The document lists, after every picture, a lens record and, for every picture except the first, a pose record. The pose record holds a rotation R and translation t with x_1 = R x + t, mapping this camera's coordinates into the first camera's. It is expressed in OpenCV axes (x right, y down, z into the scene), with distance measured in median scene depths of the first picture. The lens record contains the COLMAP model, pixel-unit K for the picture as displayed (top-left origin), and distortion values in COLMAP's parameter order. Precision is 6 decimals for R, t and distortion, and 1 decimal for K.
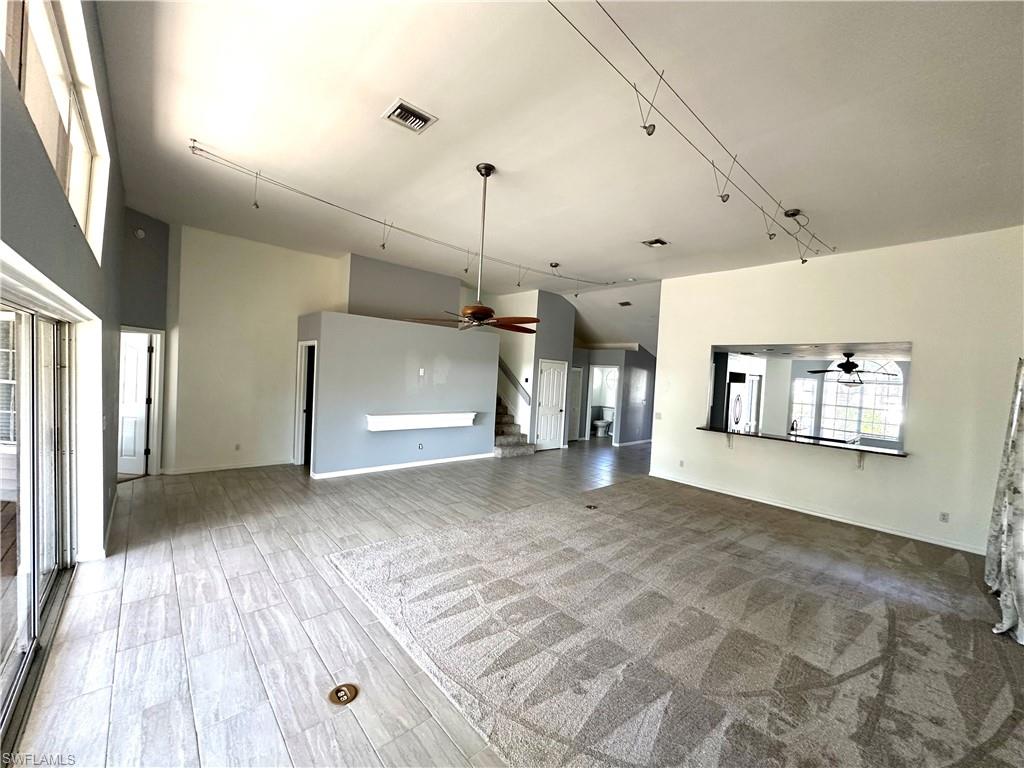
lens RADIAL K [[407.8, 0, 512.0], [0, 407.8, 384.0], [0, 0, 1]] dist [-0.003779, -0.000137]
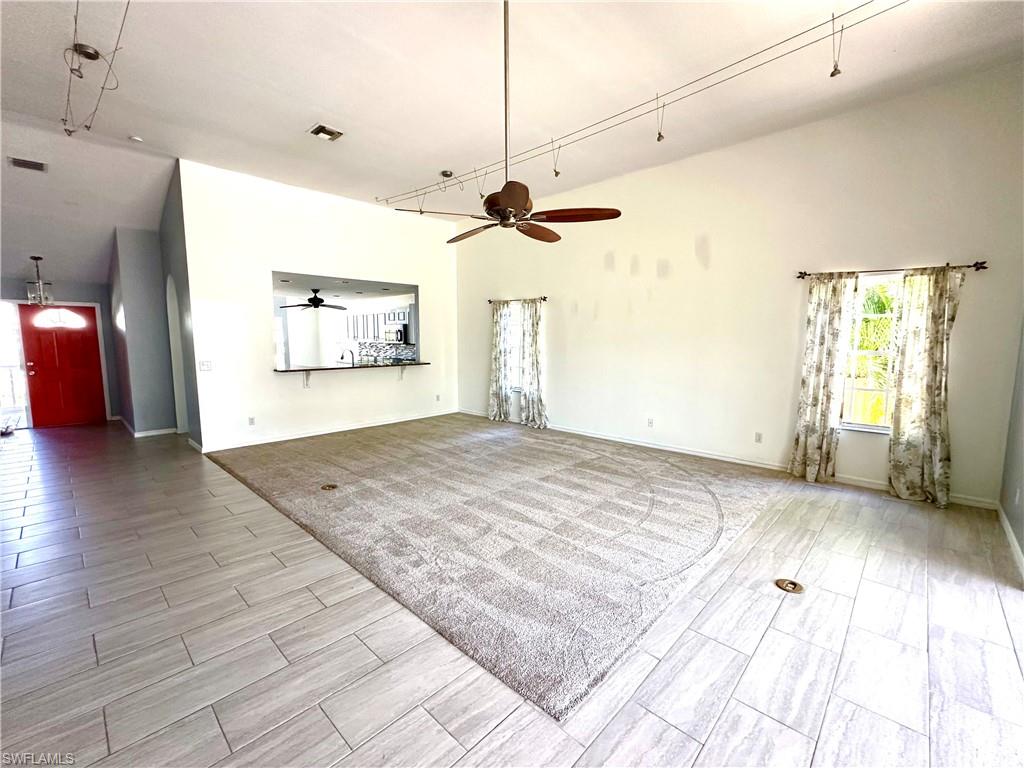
lens RADIAL K [[435.5, 0, 512.0], [0, 435.5, 384.0], [0, 0, 1]] dist [-0.000287, 0.000067]
pose [[-0.080542, -0.160432, 0.983755, -0.877649], [0.020896, 0.986473, 0.162586, -0.003457], [-0.996532, 0.033651, -0.076100, 1.110988]]
